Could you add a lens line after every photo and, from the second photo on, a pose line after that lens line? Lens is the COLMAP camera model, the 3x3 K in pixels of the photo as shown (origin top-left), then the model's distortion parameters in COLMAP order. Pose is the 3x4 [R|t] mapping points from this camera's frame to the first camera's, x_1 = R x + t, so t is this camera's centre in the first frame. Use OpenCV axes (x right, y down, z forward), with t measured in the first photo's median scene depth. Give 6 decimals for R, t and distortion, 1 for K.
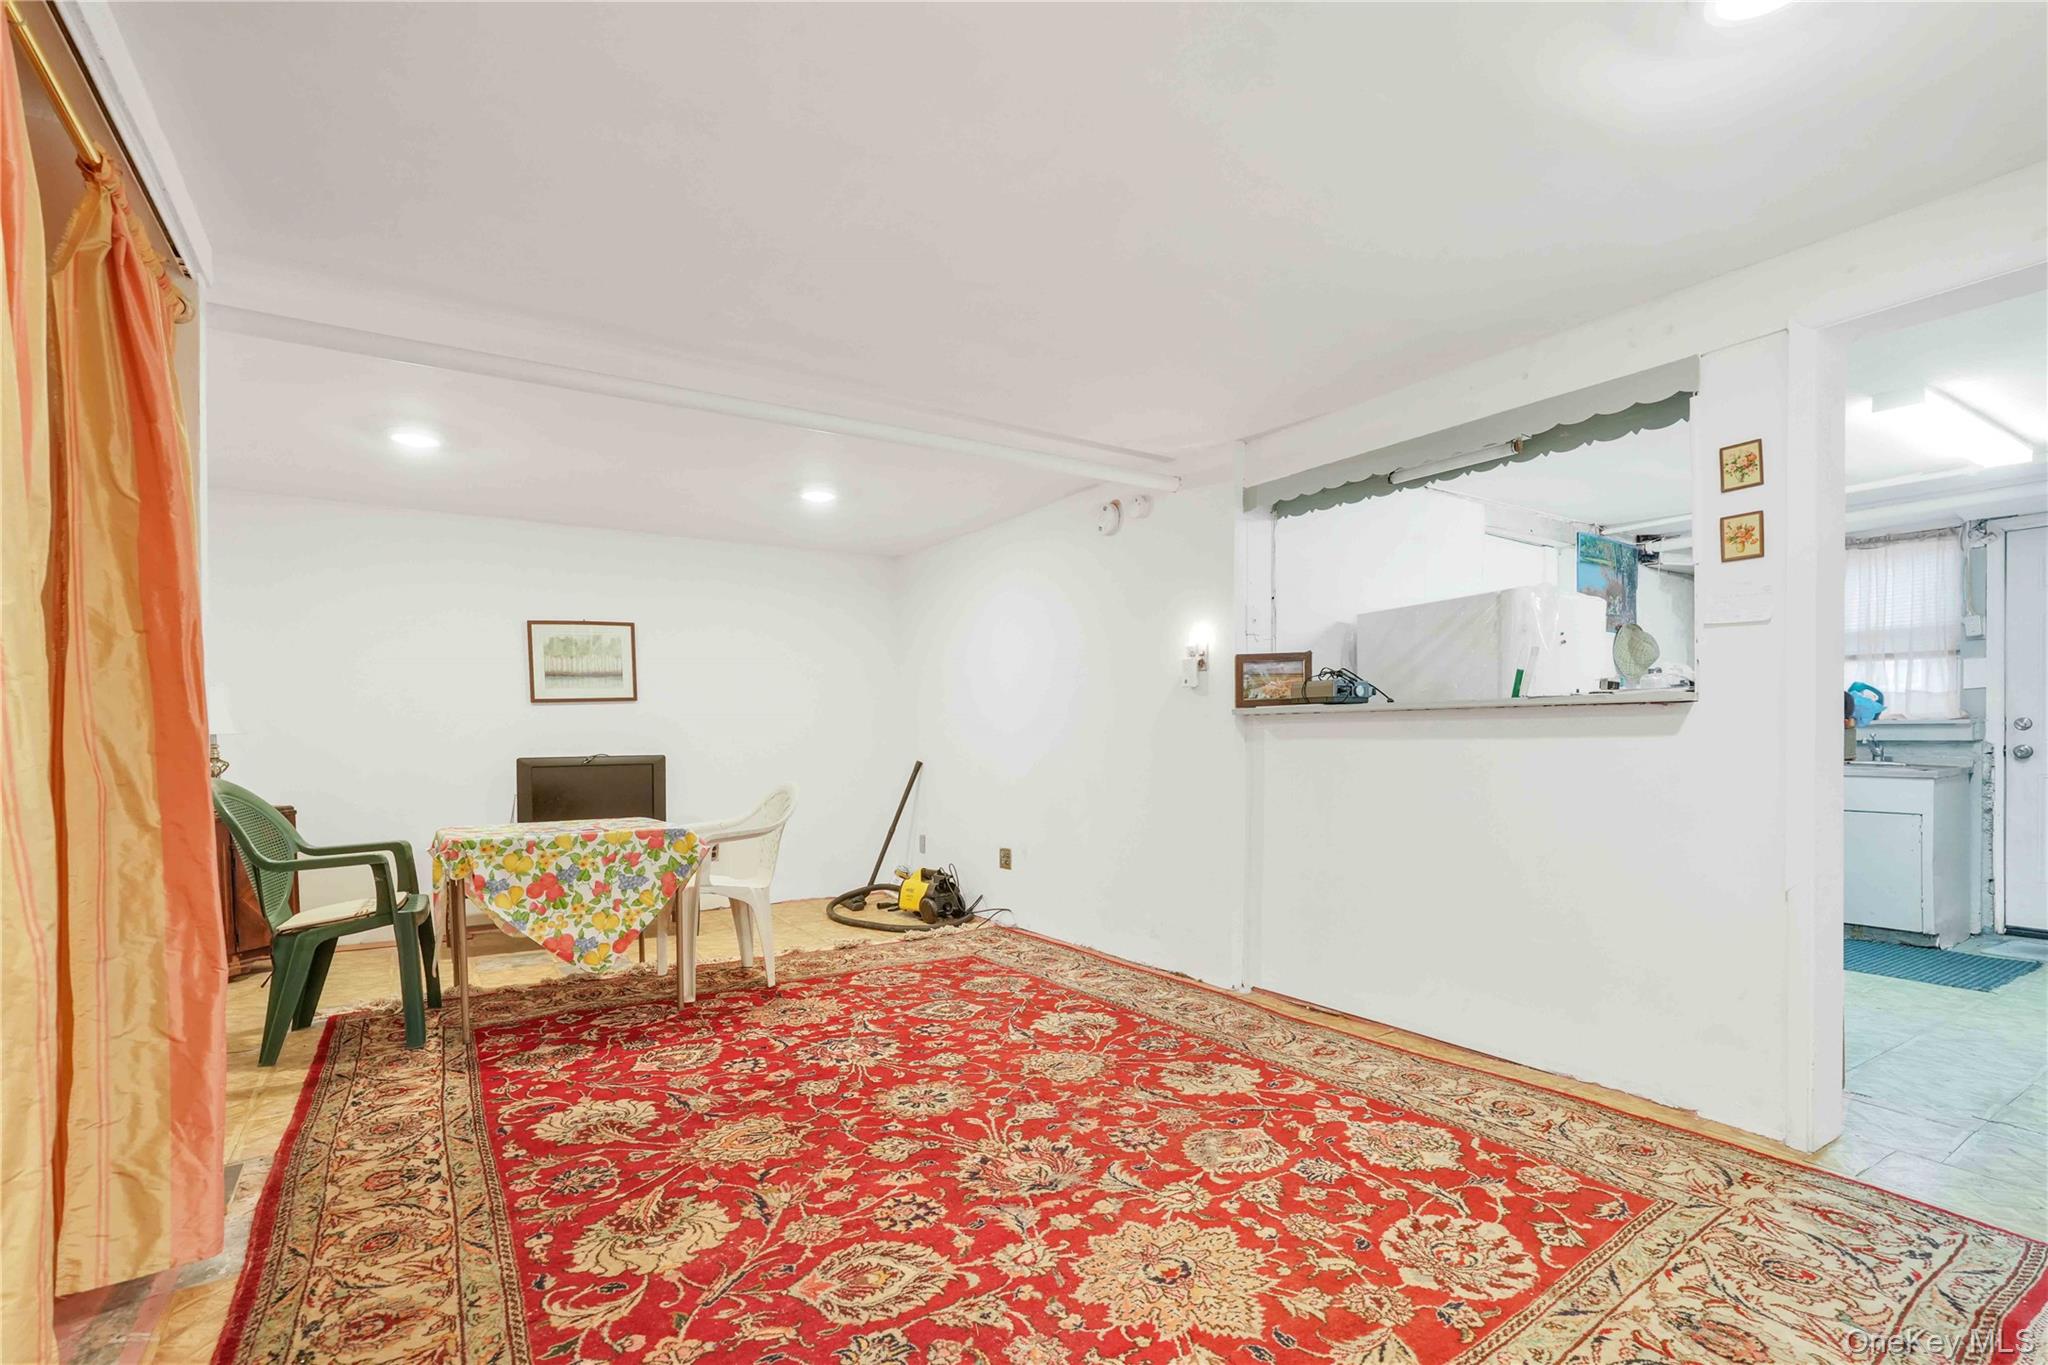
lens RADIAL K [[927.2, 0, 1005.9], [0, 927.2, 784.1], [0, 0, 1]] dist [-0.018741, 0.010401]
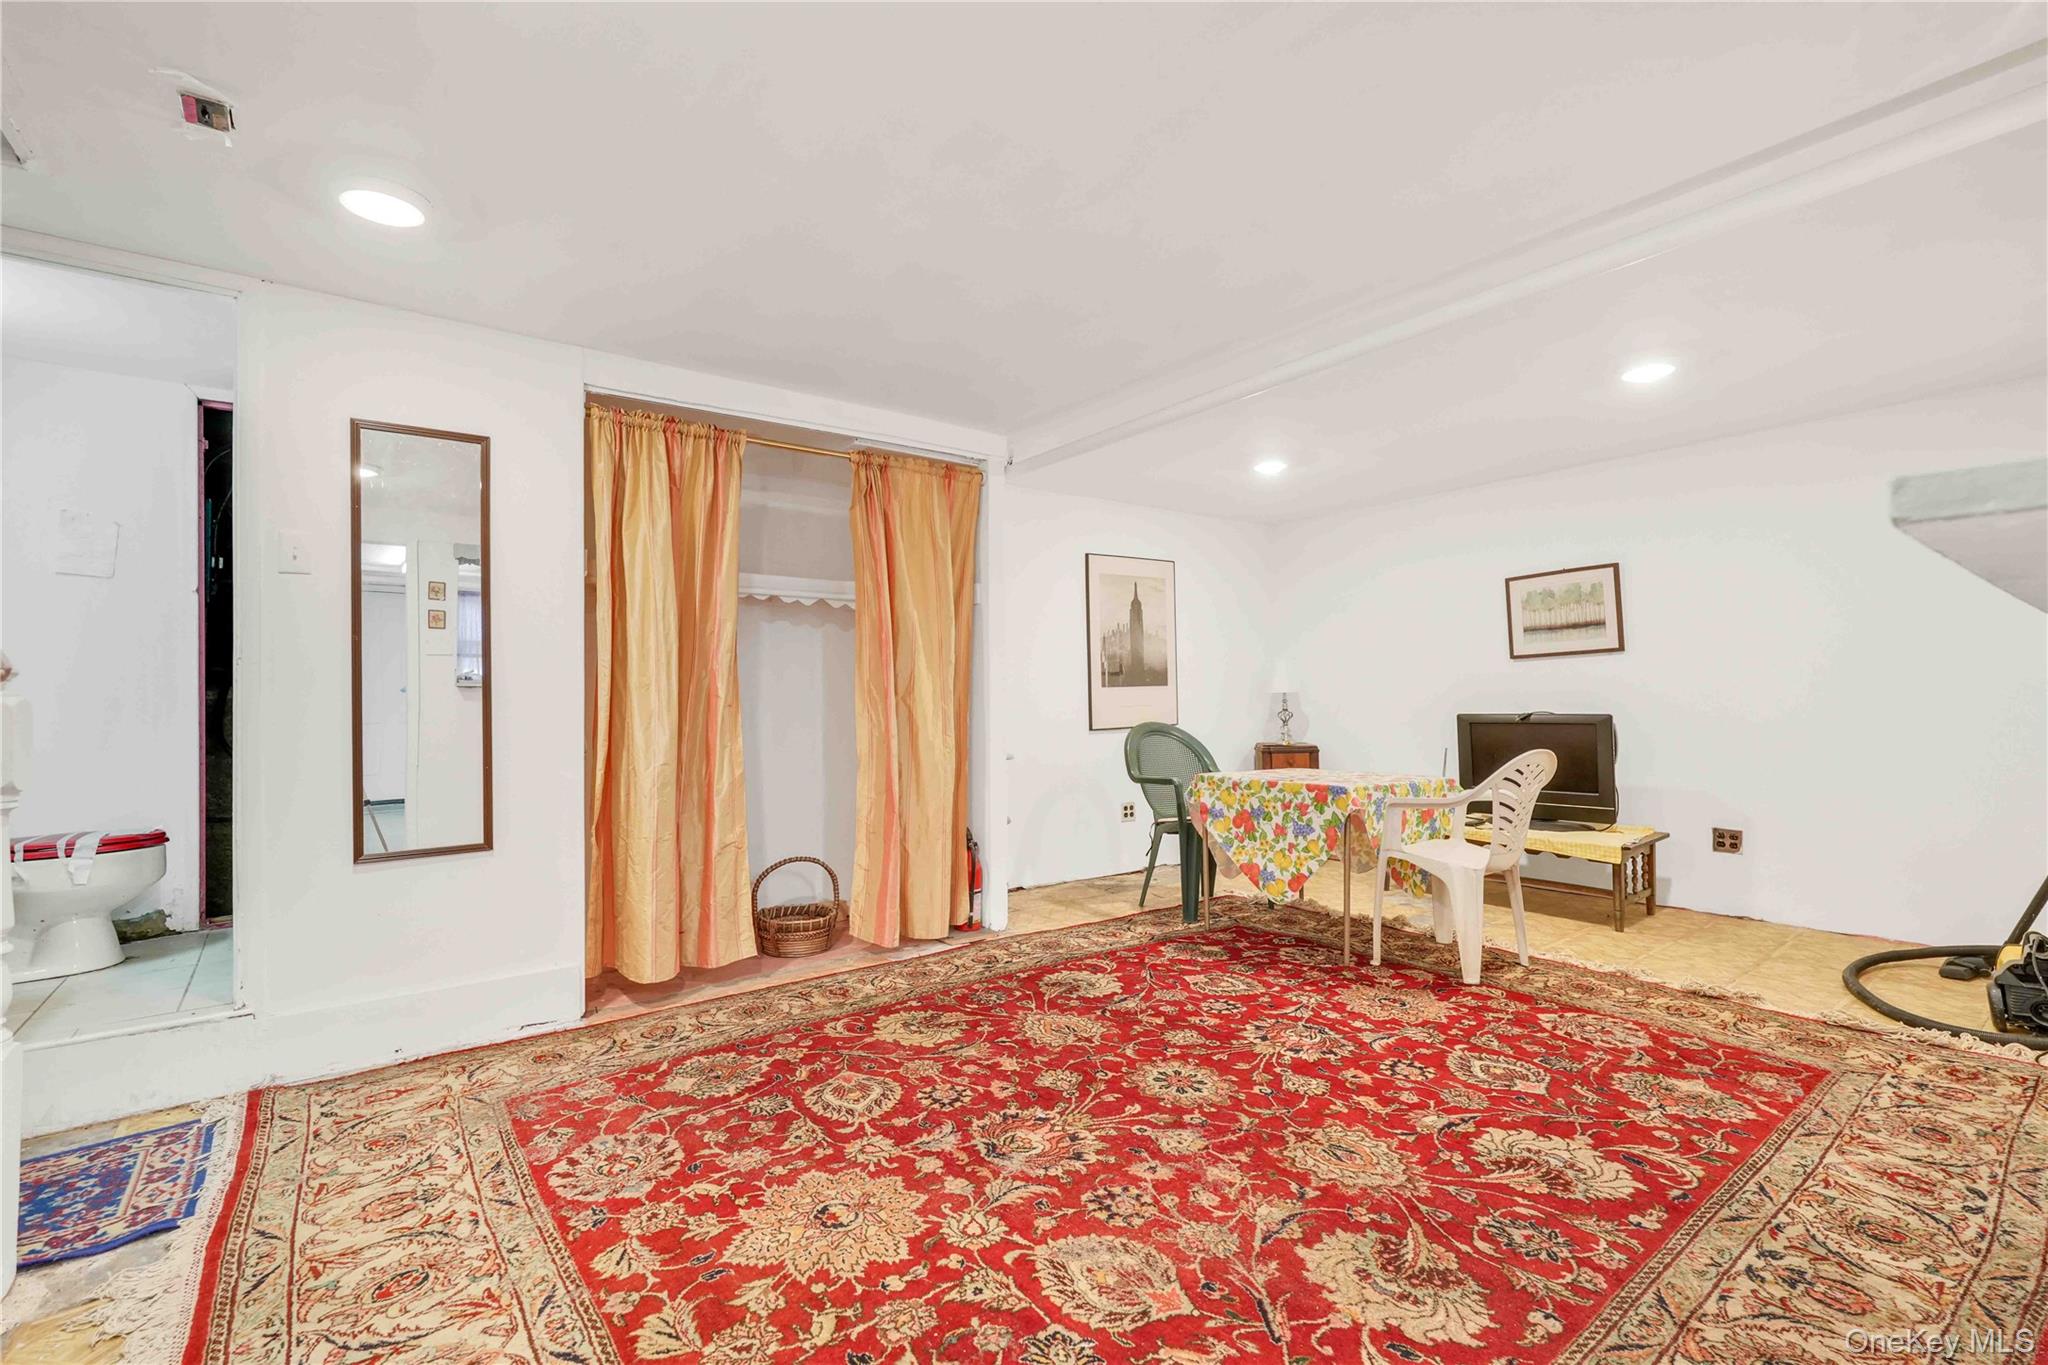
lens RADIAL K [[910.1, 0, 1027.2], [0, 910.1, 696.9], [0, 0, 1]] dist [-0.016561, 0.008830]
pose [[0.079962, 0.002849, -0.996794, 0.679494], [-0.039856, 0.999205, -0.000342, -0.040084], [0.996001, 0.039755, 0.080012, 0.619027]]
